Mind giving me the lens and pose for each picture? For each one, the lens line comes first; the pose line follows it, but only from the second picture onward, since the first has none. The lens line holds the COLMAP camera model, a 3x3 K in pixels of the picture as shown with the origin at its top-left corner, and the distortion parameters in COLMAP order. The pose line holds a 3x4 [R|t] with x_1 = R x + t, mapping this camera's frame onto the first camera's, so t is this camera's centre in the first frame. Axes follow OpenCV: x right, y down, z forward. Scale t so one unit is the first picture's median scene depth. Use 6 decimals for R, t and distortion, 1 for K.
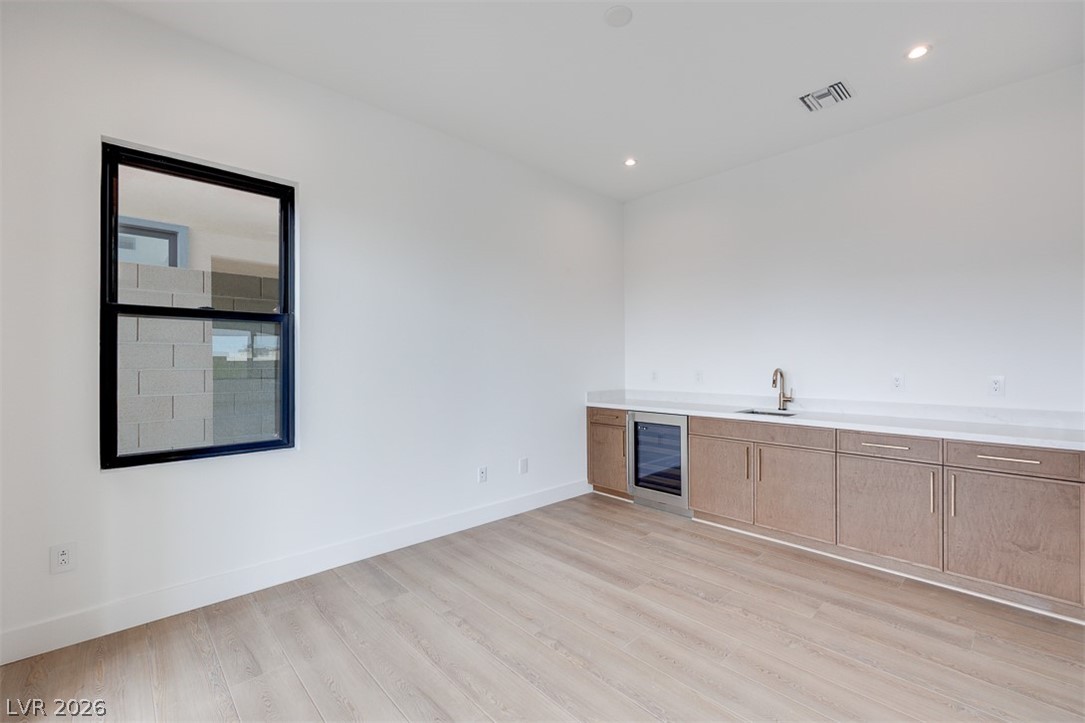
lens RADIAL K [[453.5, 0, 542.5], [0, 453.5, 361.5], [0, 0, 1]] dist [-0.019227, 0.000169]
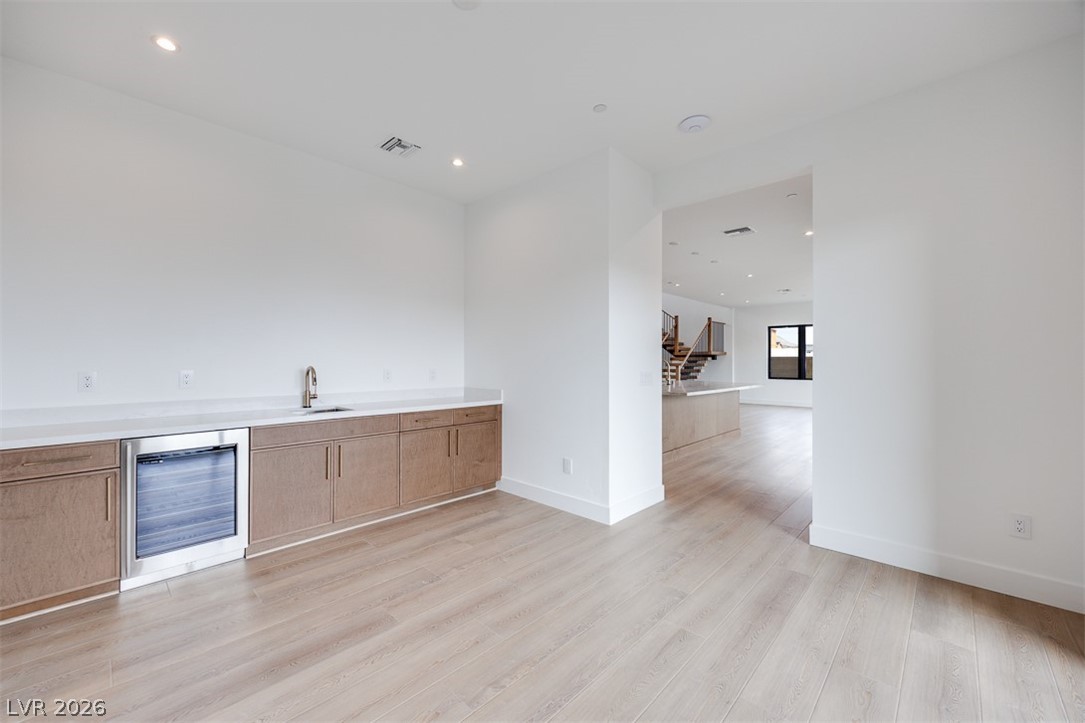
lens RADIAL K [[422.4, 0, 537.9], [0, 422.4, 361.2], [0, 0, 1]] dist [-0.000724, -0.000081]
pose [[-0.040452, -0.003101, 0.999177, -0.551192], [-0.004626, 0.999985, 0.002916, -0.001280], [-0.999171, -0.004504, -0.040466, 0.670290]]
